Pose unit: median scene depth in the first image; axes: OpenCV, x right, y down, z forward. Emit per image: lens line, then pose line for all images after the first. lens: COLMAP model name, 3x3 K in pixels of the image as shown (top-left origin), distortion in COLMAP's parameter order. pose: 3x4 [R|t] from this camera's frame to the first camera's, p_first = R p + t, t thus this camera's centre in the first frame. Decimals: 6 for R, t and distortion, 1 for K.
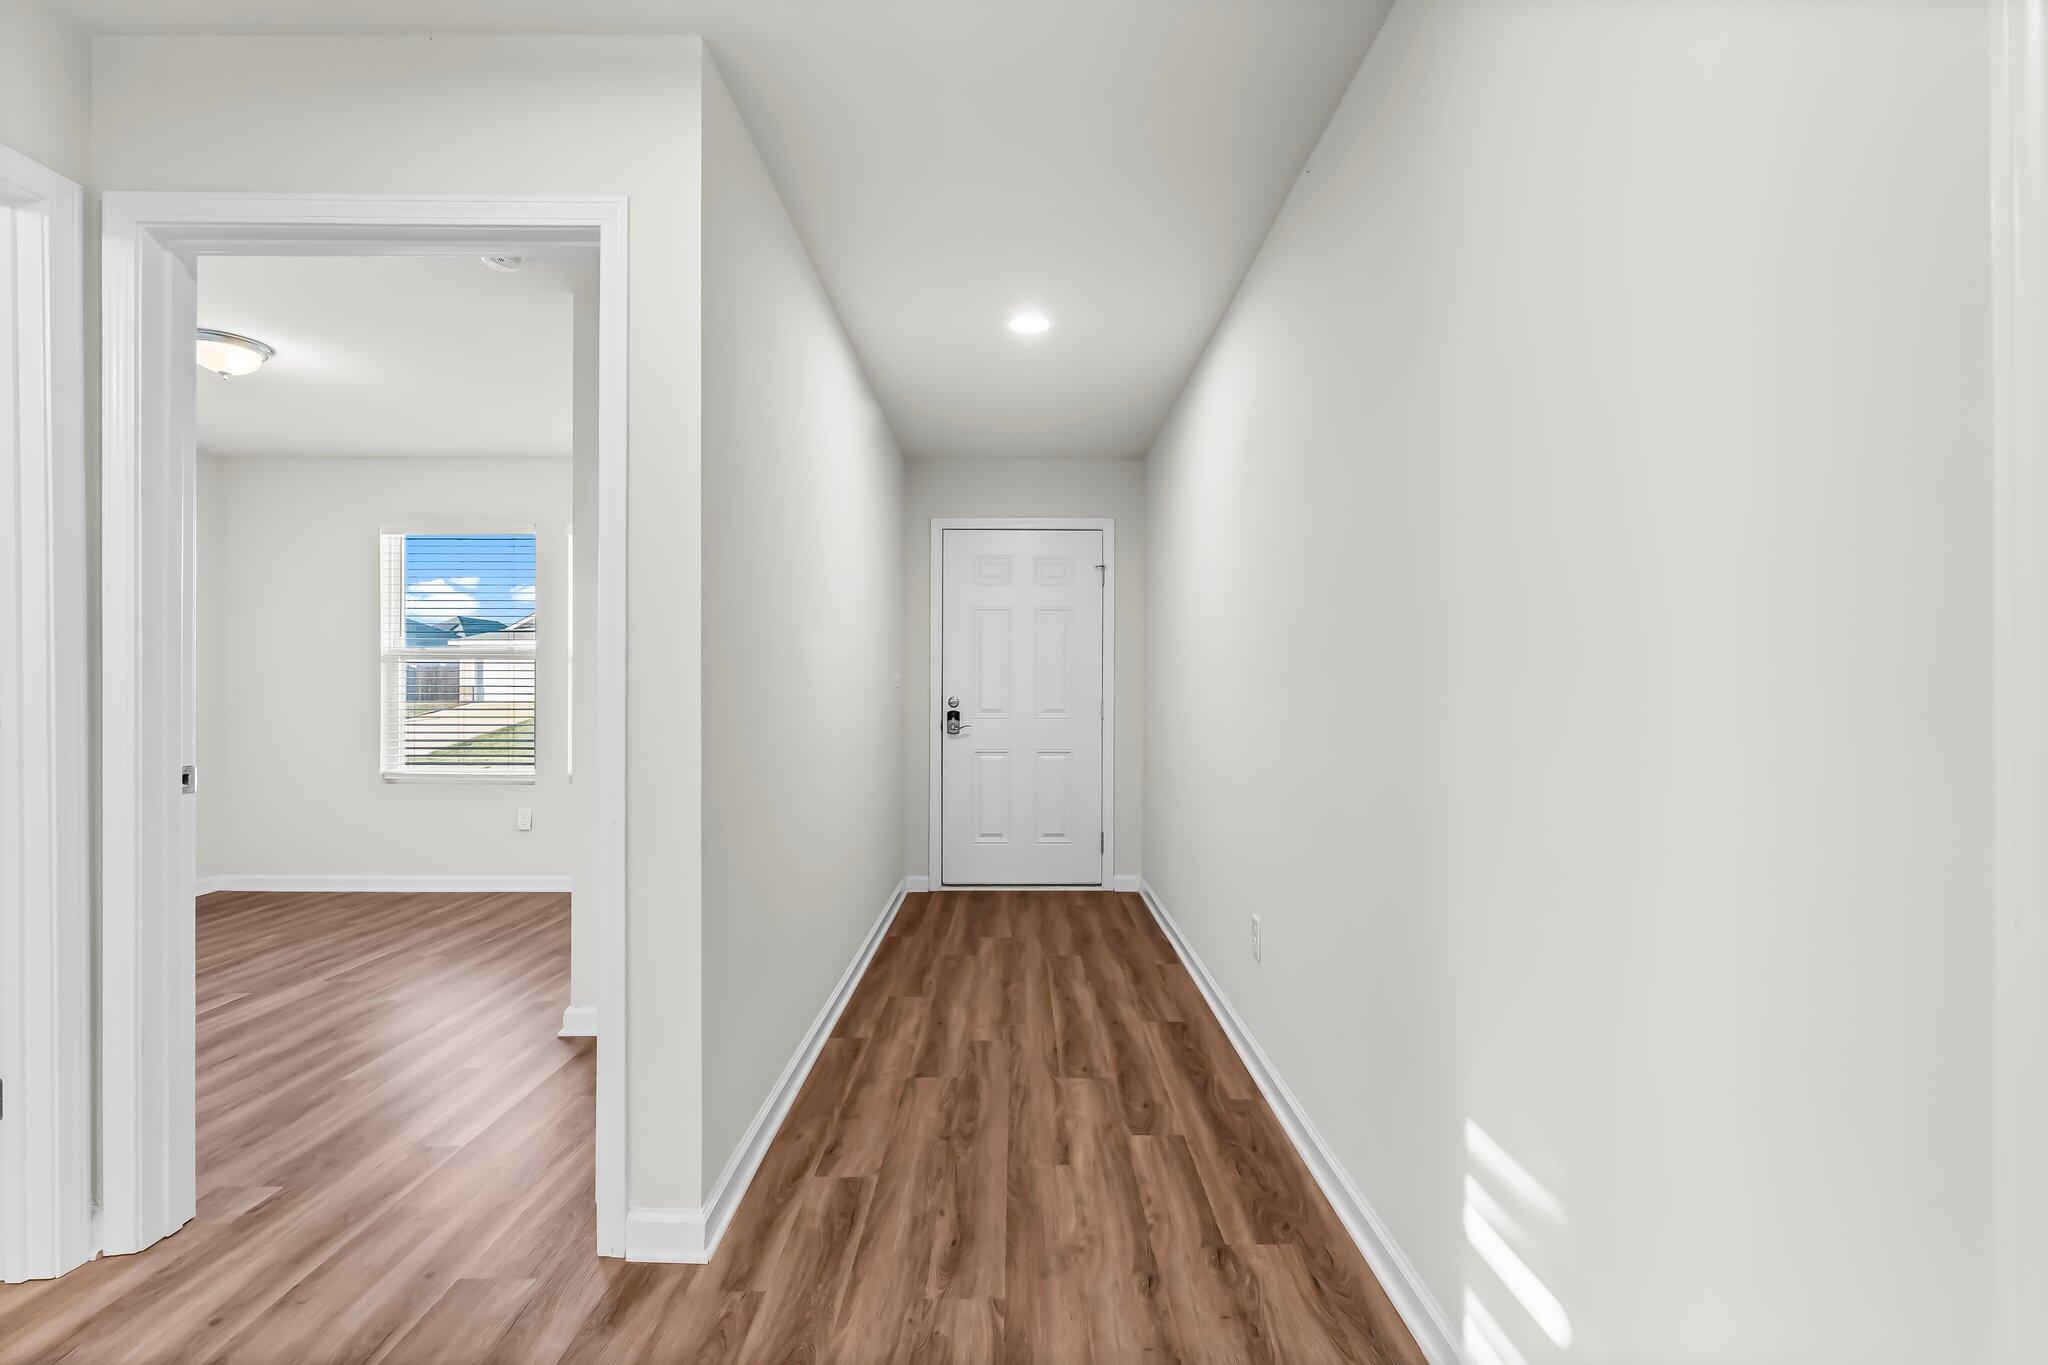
lens RADIAL K [[888.0, 0, 1024.0], [0, 888.0, 682.5], [0, 0, 1]] dist [0.000069, 0.000000]
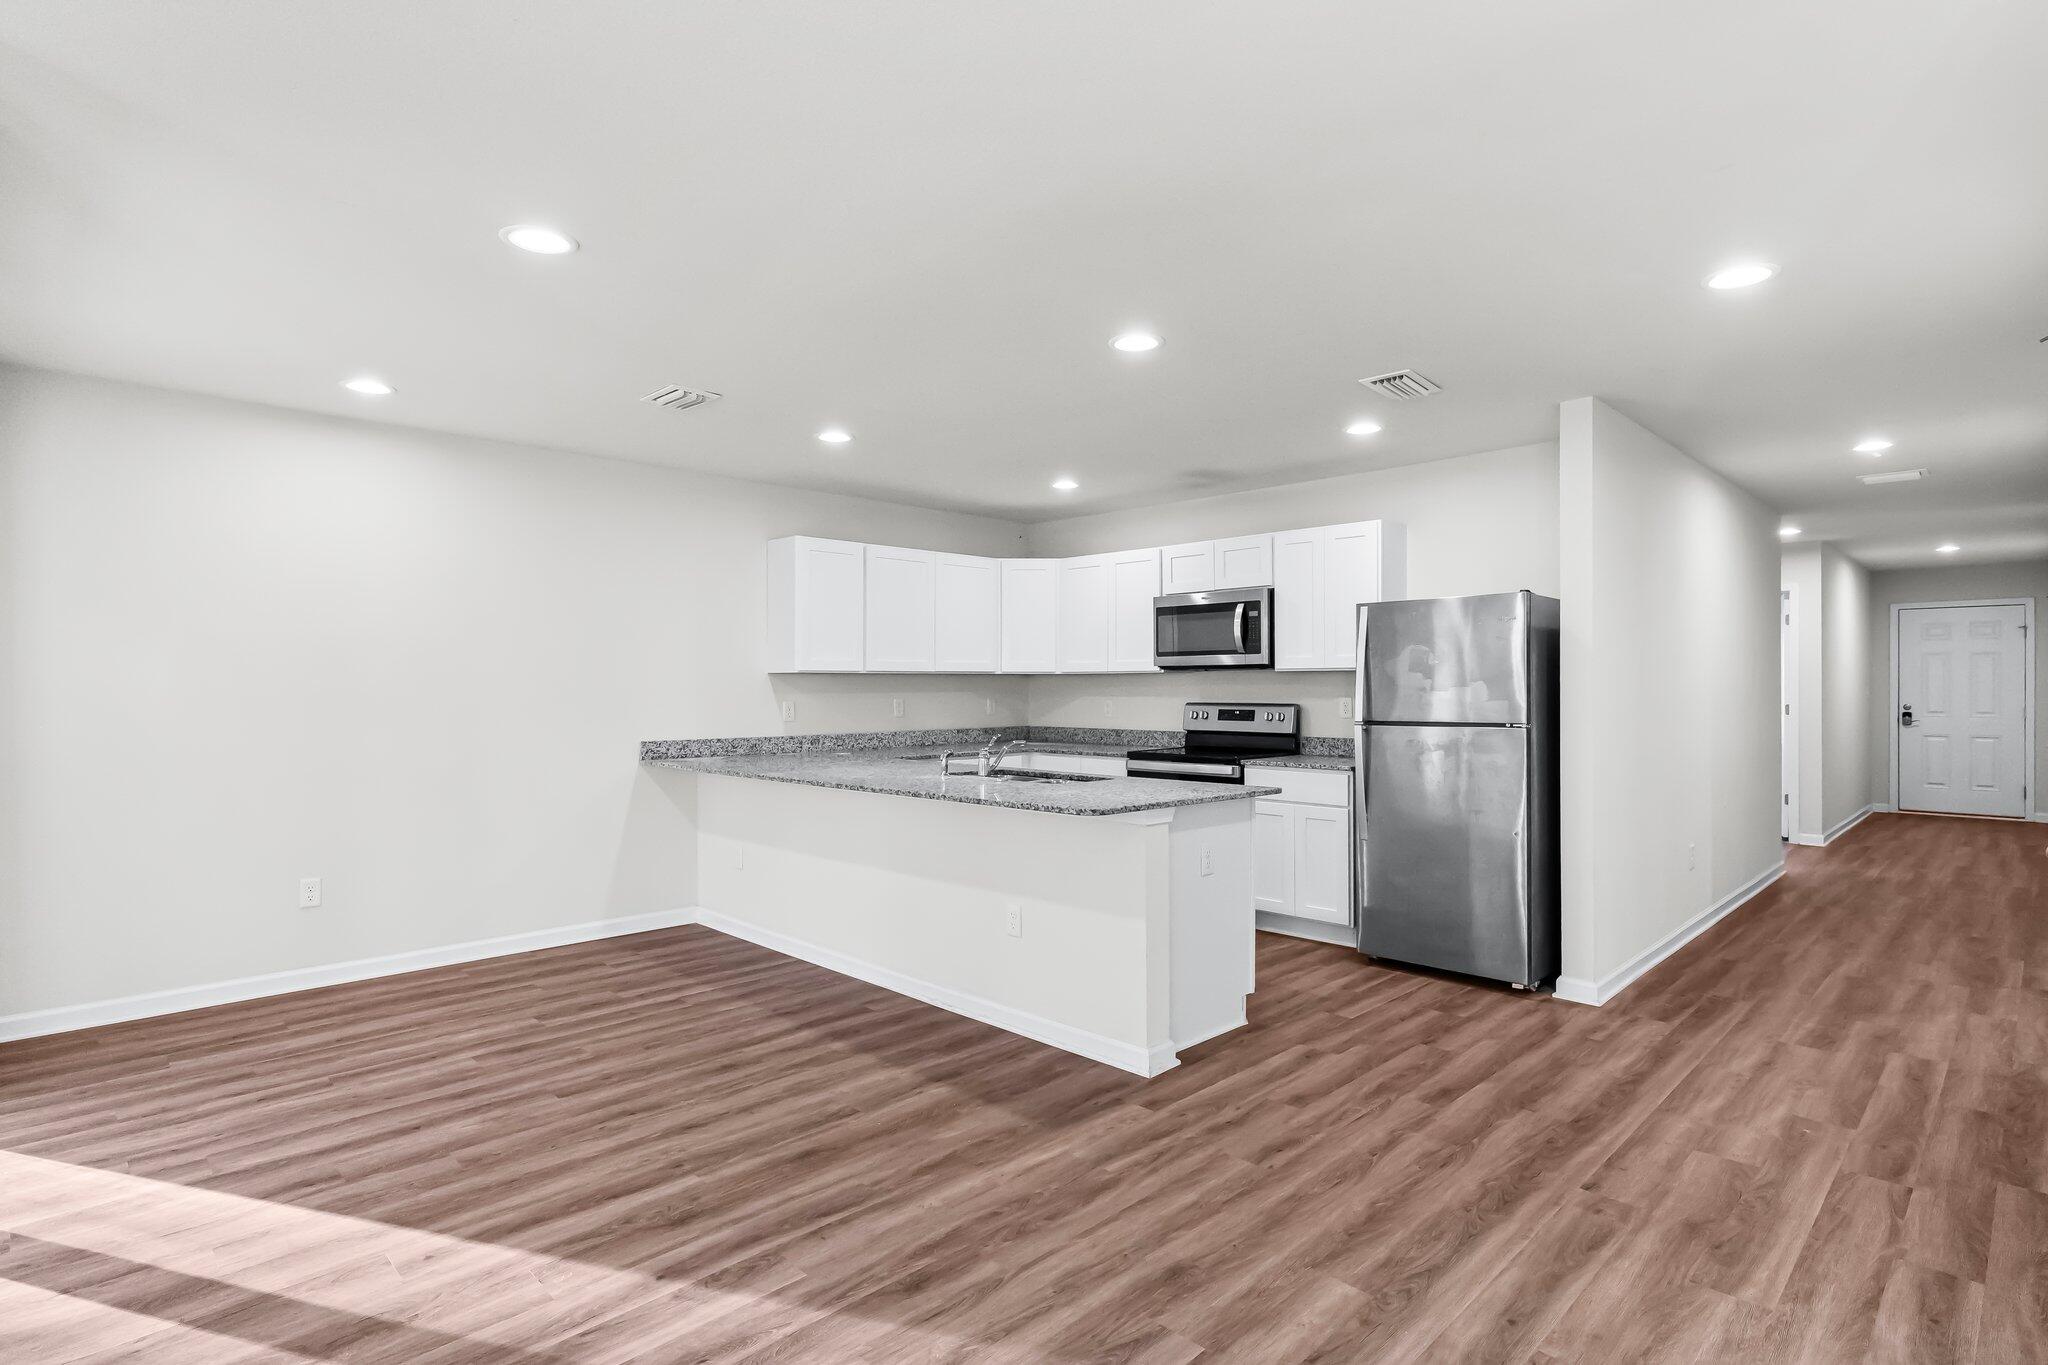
lens RADIAL K [[1021.5, 0, 1024.0], [0, 1021.5, 682.5], [0, 0, 1]] dist [-0.000752, -0.000158]
pose [[0.700788, -0.002473, -0.713365, 0.138970], [0.005317, 0.999984, 0.001757, -0.039996], [0.713350, -0.005024, 0.700790, -1.685598]]
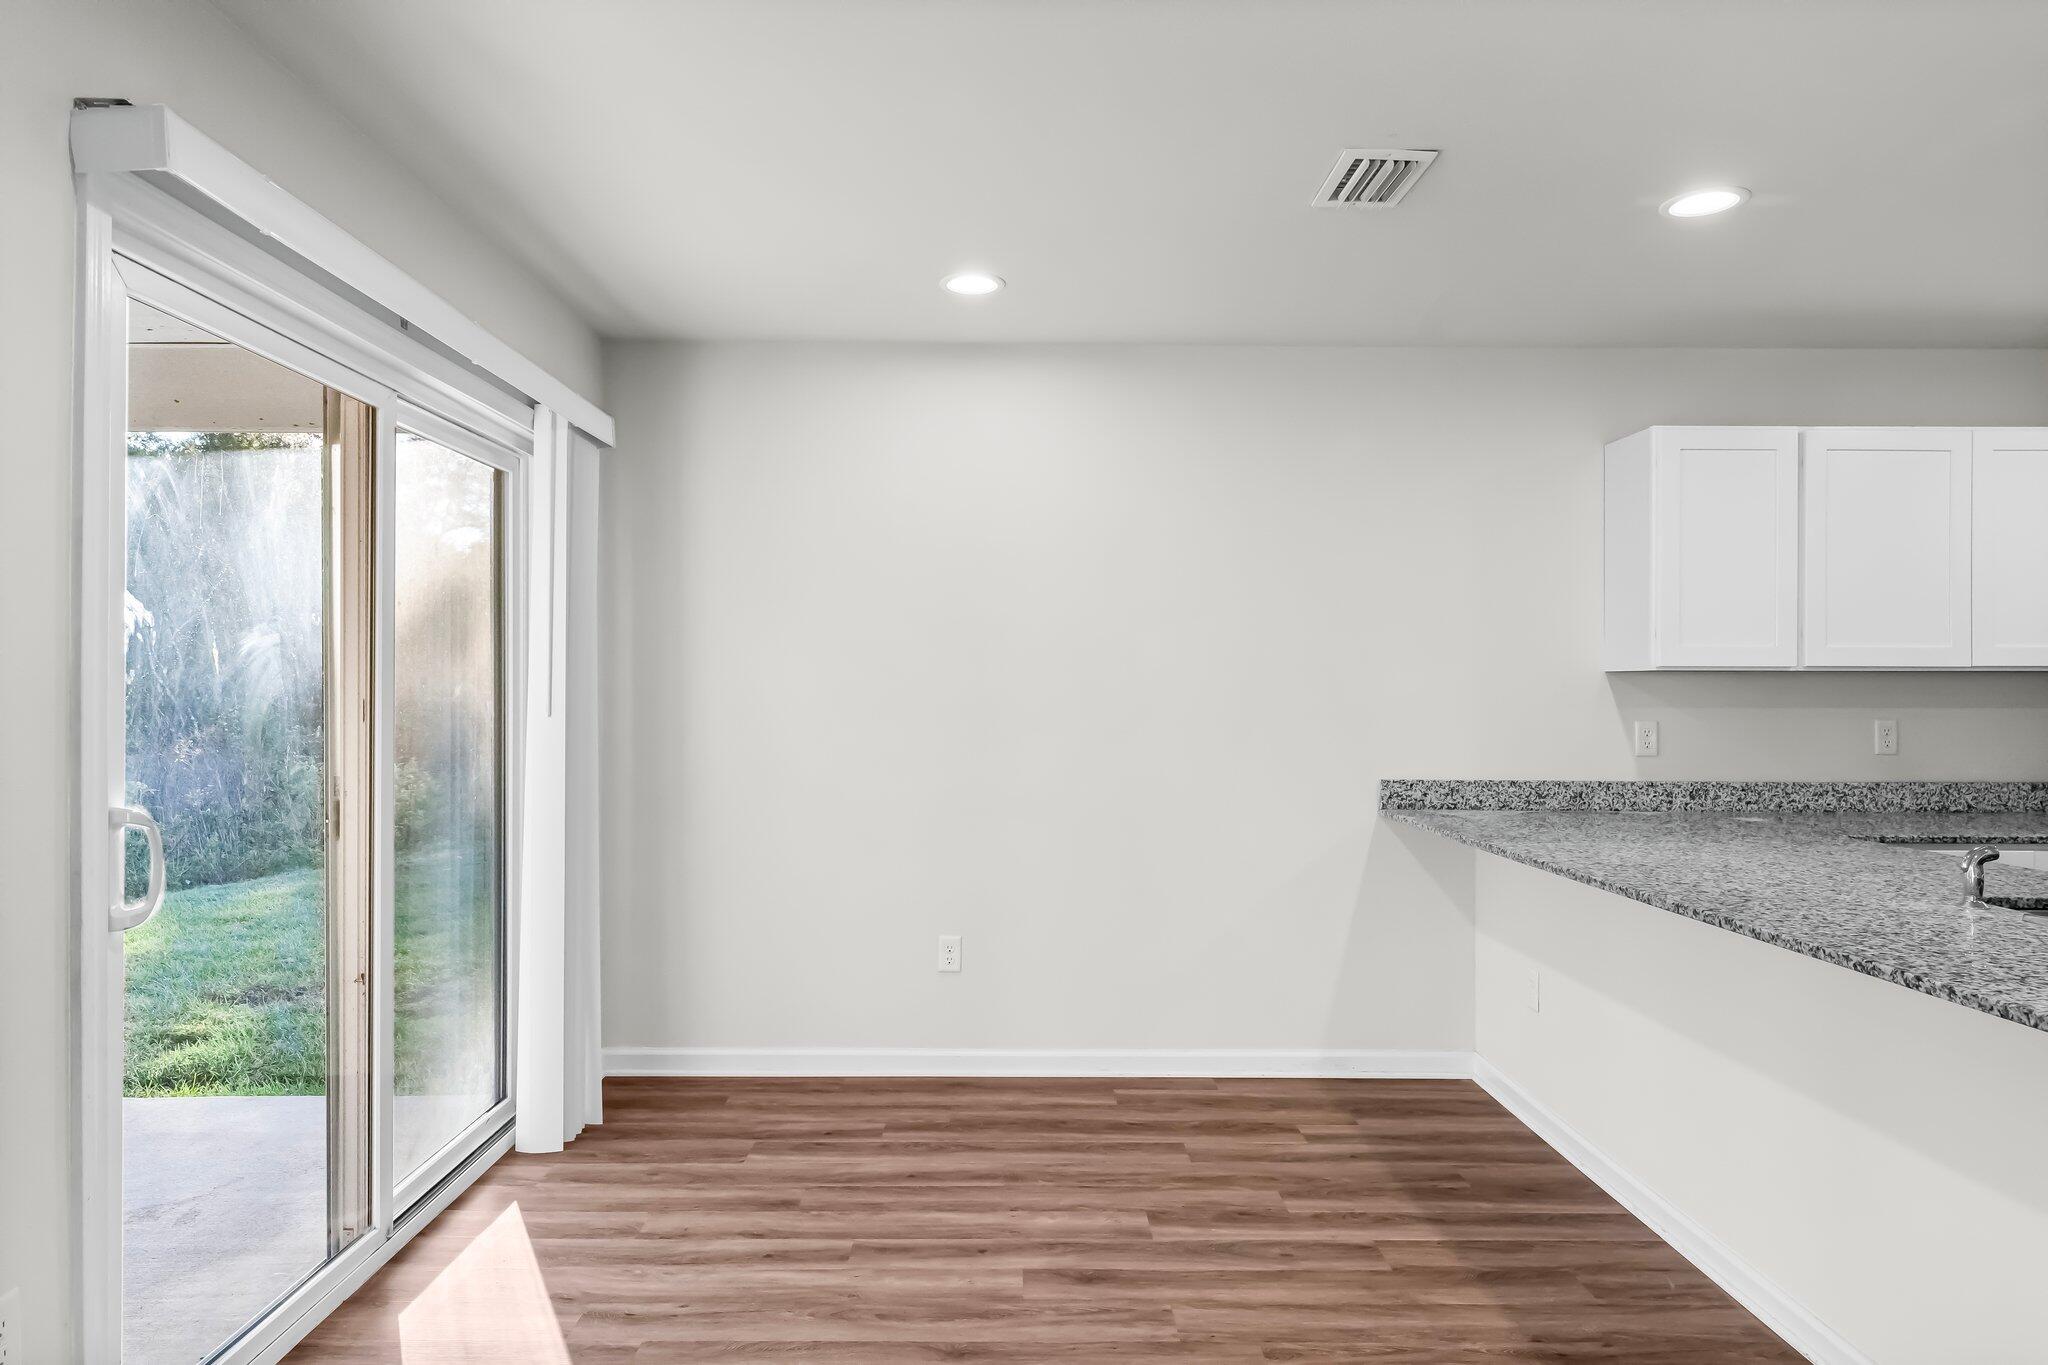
lens RADIAL K [[1200.1, 0, 1024.1], [0, 1200.1, 687.5], [0, 0, 1]] dist [-0.001723, -0.000120]
pose [[0.000528, -0.002992, -0.999995, -0.102042], [0.002850, 0.999991, -0.002990, -0.038553], [0.999996, -0.002849, 0.000537, -1.461869]]
